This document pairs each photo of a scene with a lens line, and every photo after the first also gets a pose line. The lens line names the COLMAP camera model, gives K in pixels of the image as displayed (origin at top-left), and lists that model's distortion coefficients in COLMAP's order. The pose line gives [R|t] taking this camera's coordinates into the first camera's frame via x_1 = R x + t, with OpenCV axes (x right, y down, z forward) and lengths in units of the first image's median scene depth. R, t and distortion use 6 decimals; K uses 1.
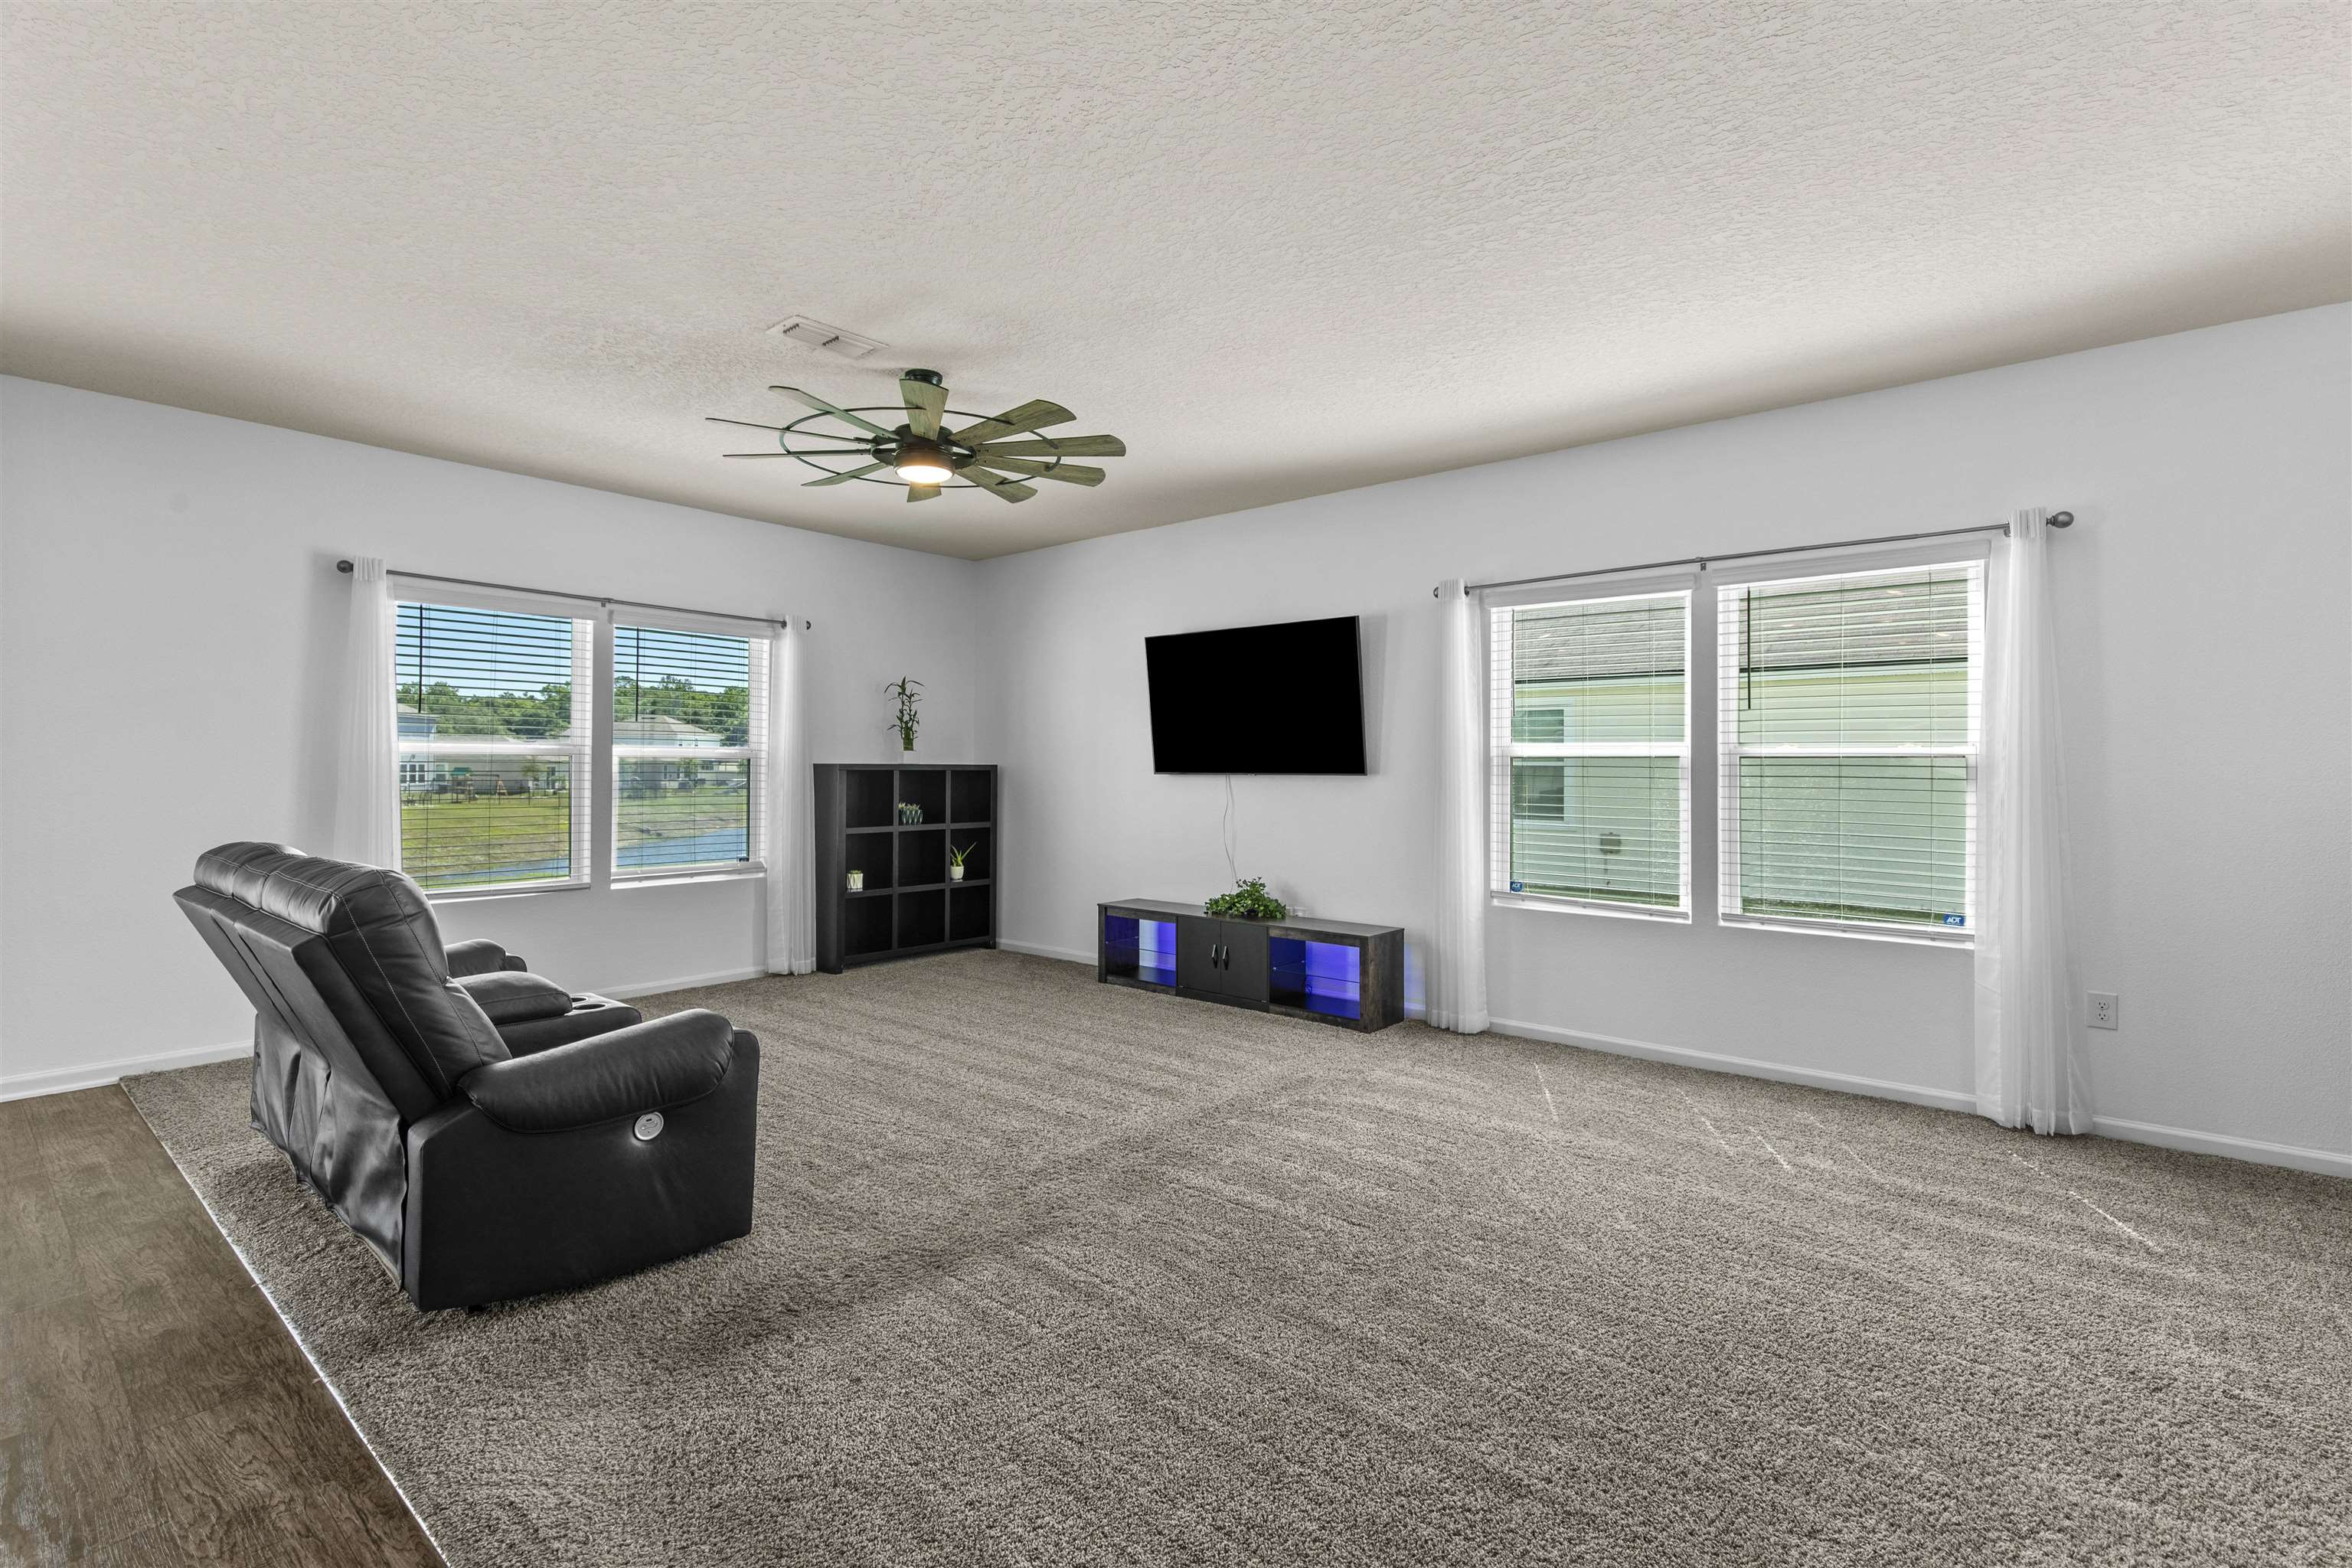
lens RADIAL K [[1062.4, 0, 1179.6], [0, 1062.4, 765.6], [0, 0, 1]] dist [0.001390, 0.000348]
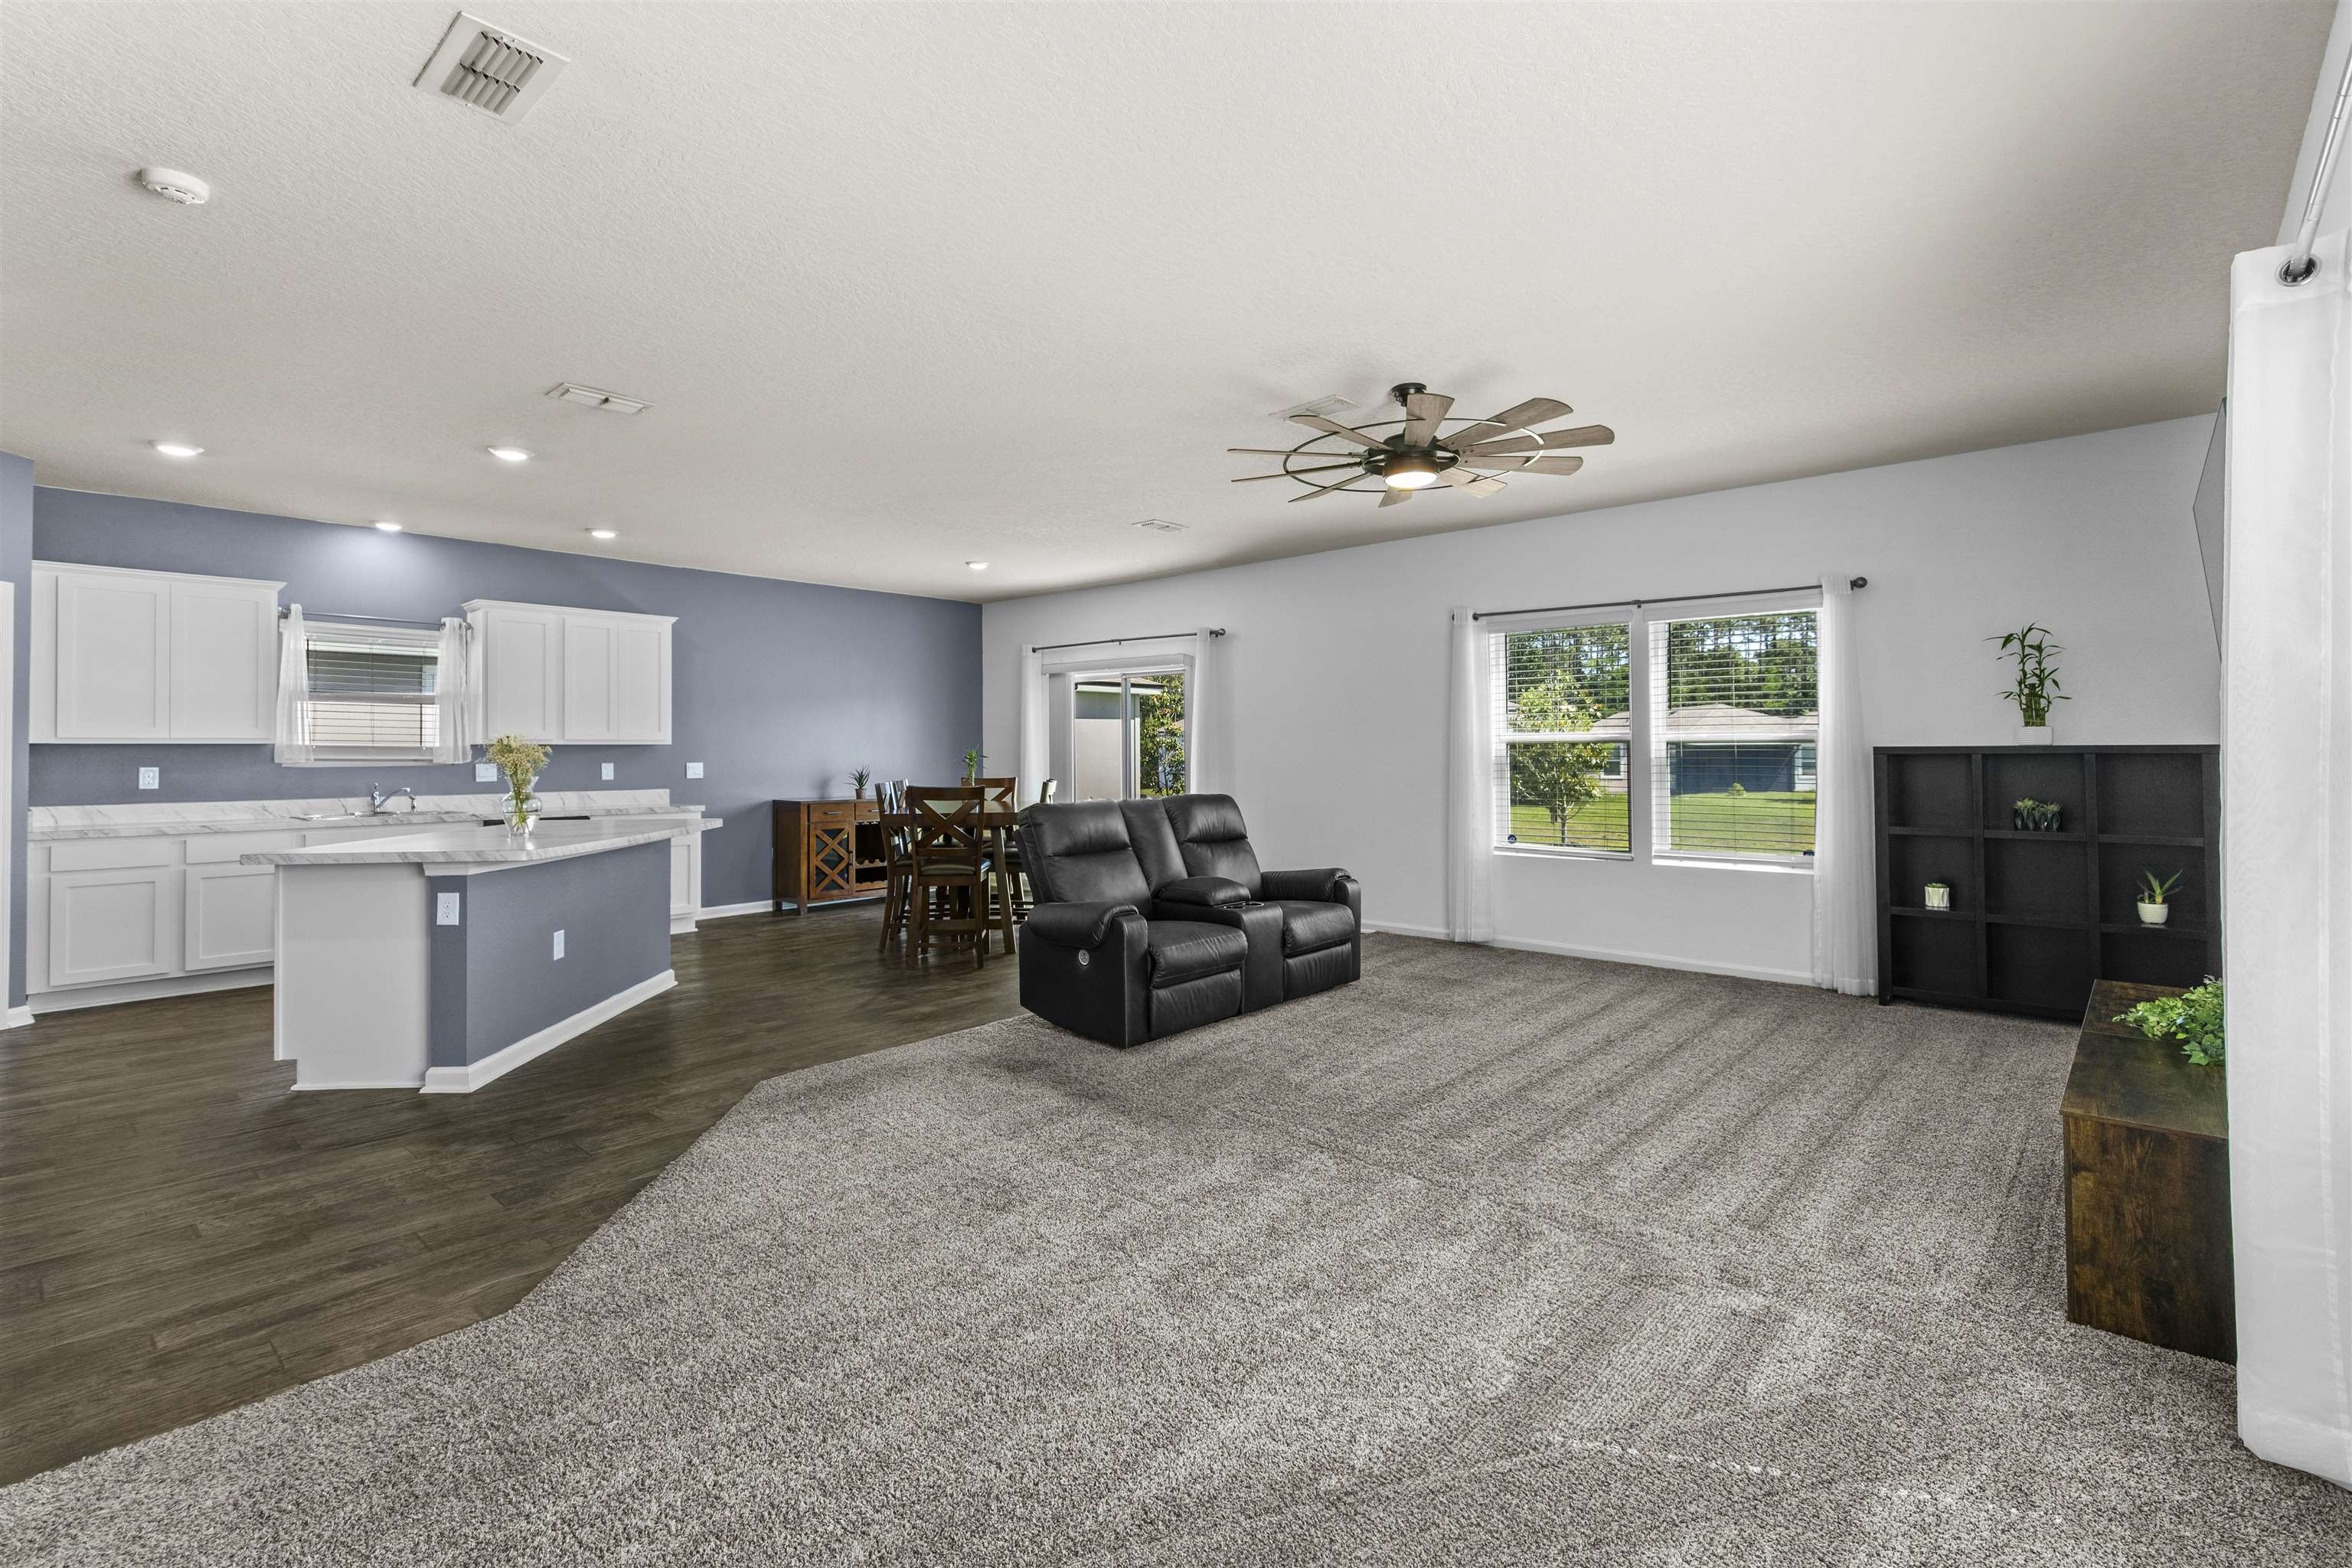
lens RADIAL K [[1073.6, 0, 1178.2], [0, 1073.6, 746.2], [0, 0, 1]] dist [0.012810, -0.000267]
pose [[-0.037109, -0.010872, -0.999252, 0.612570], [0.008018, 0.999905, -0.011177, 0.003920], [0.999279, -0.008426, -0.037019, 0.577933]]
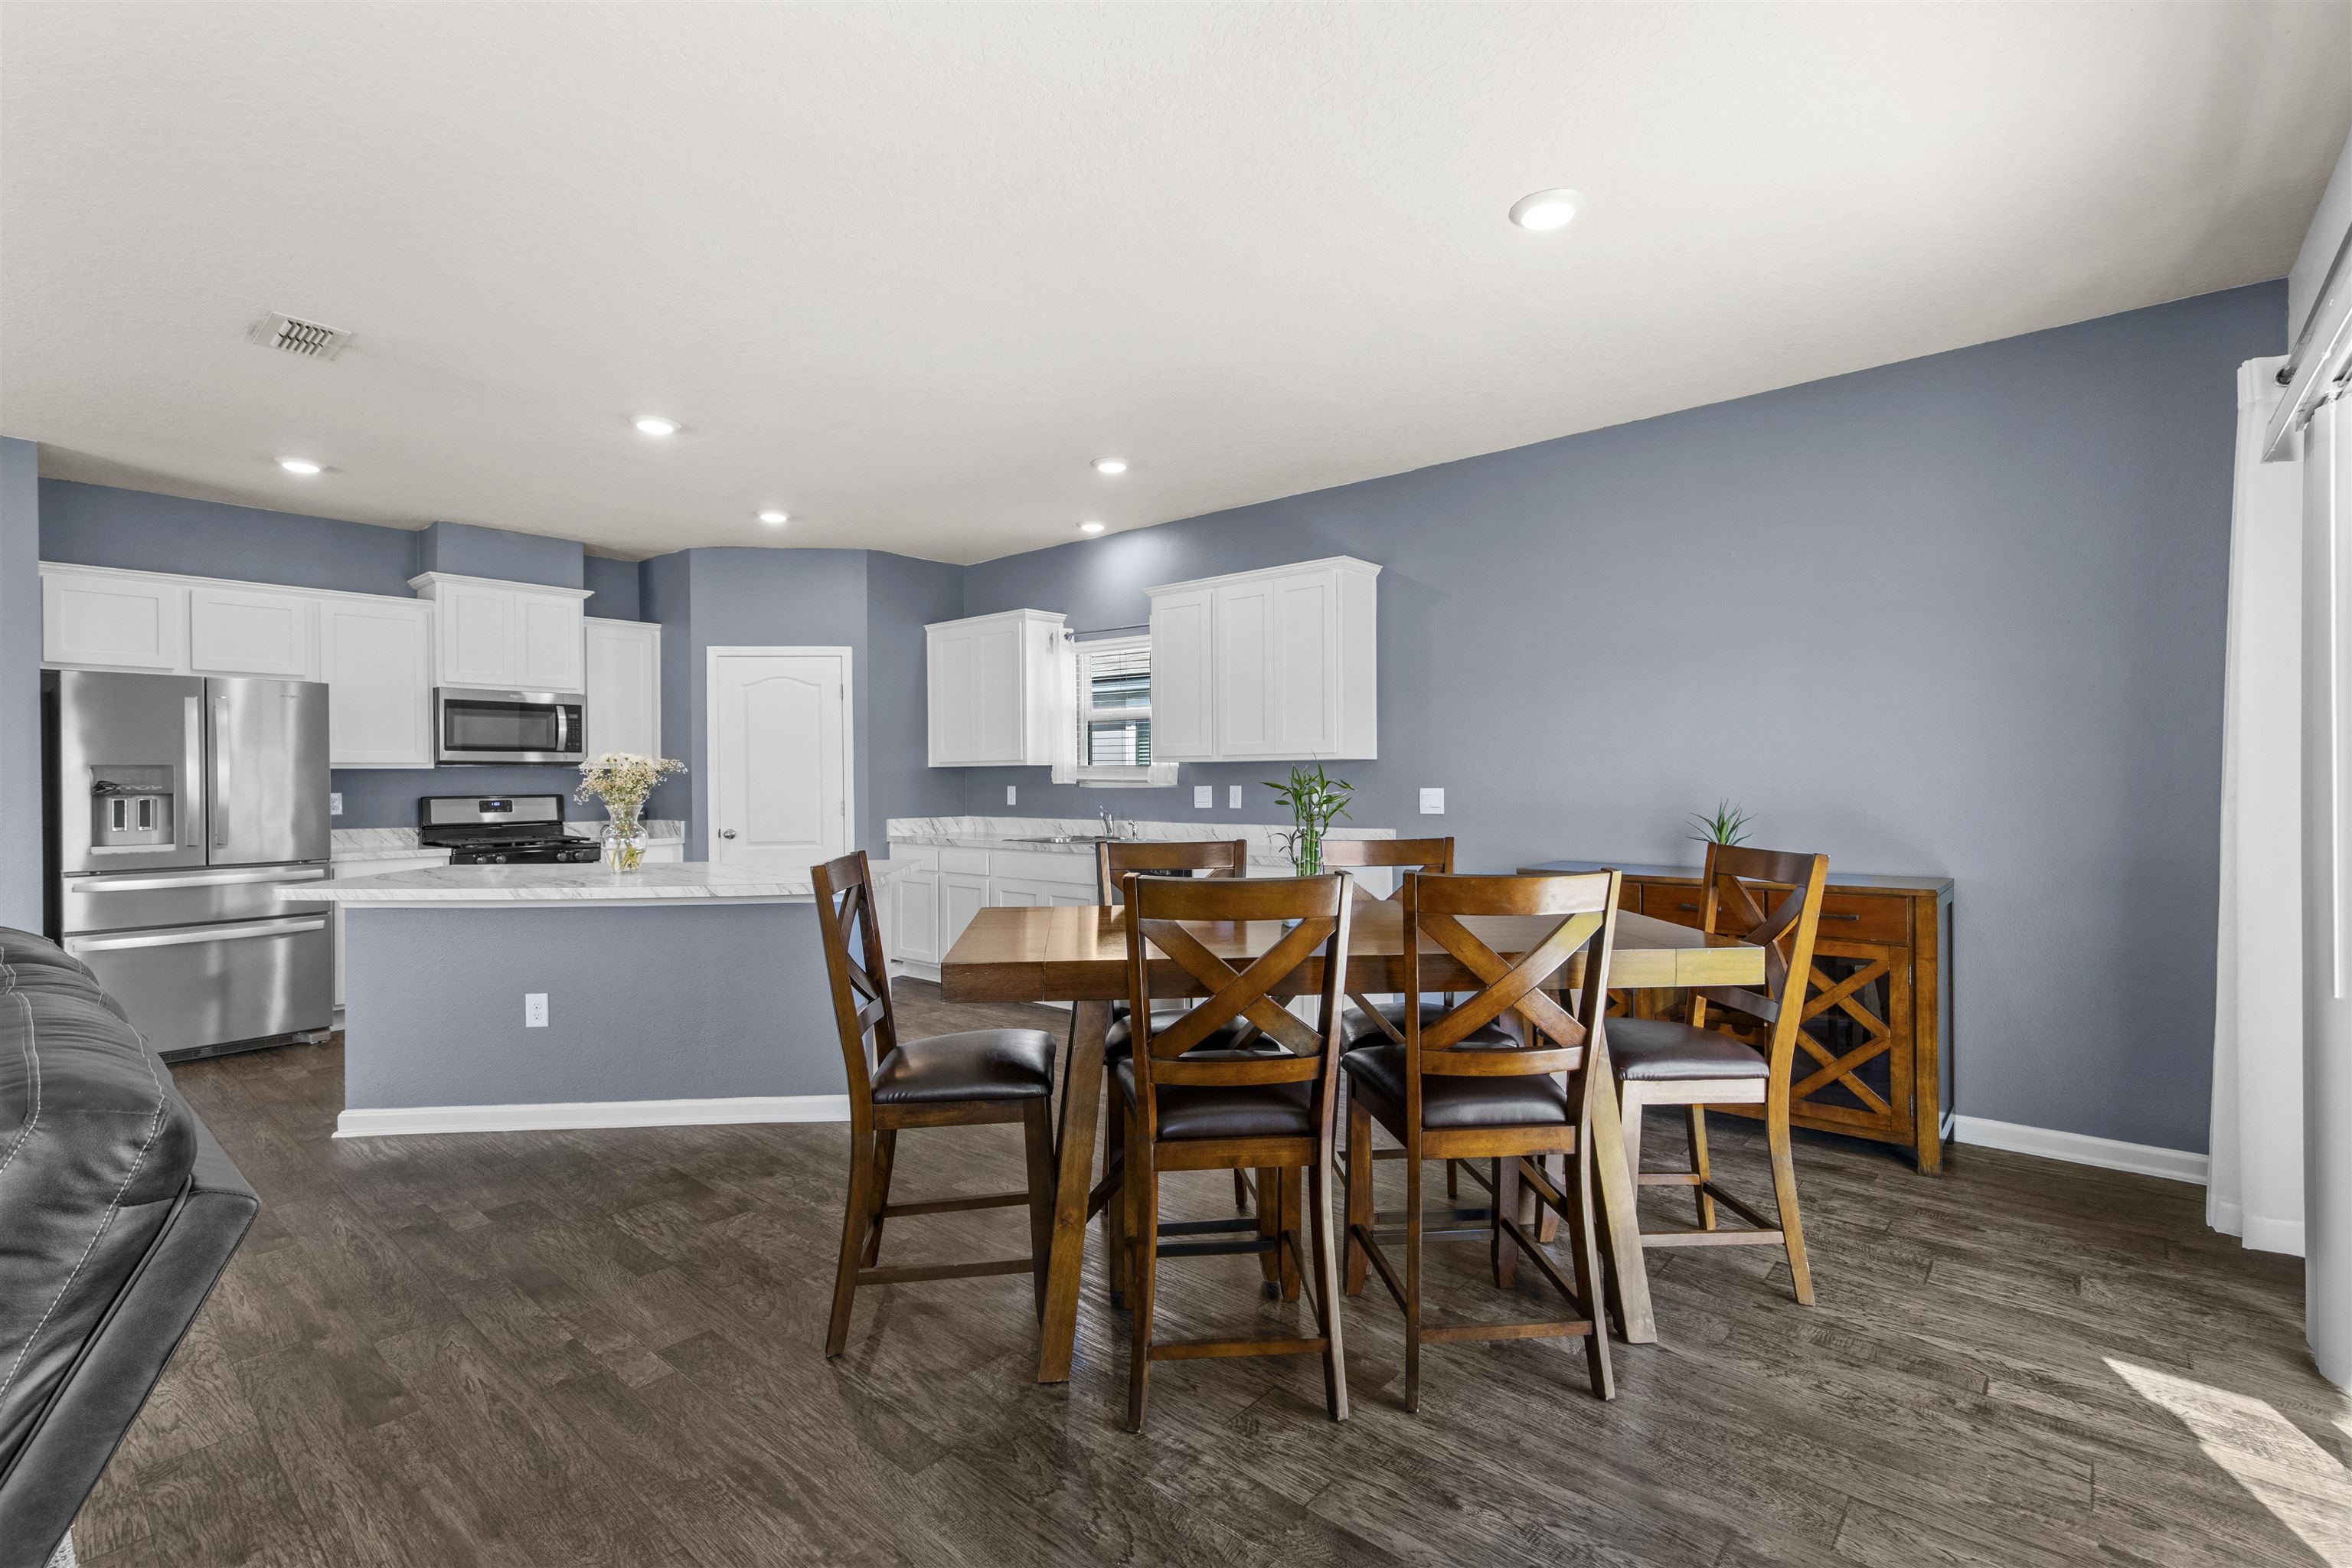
lens RADIAL K [[1051.2, 0, 1194.3], [0, 1051.2, 781.0], [0, 0, 1]] dist [0.001802, 0.000405]
pose [[-0.999932, 0.001186, 0.011569, -0.702230], [0.001183, 0.999999, -0.000230, -0.001378], [-0.011569, -0.000216, -0.999933, 0.737889]]
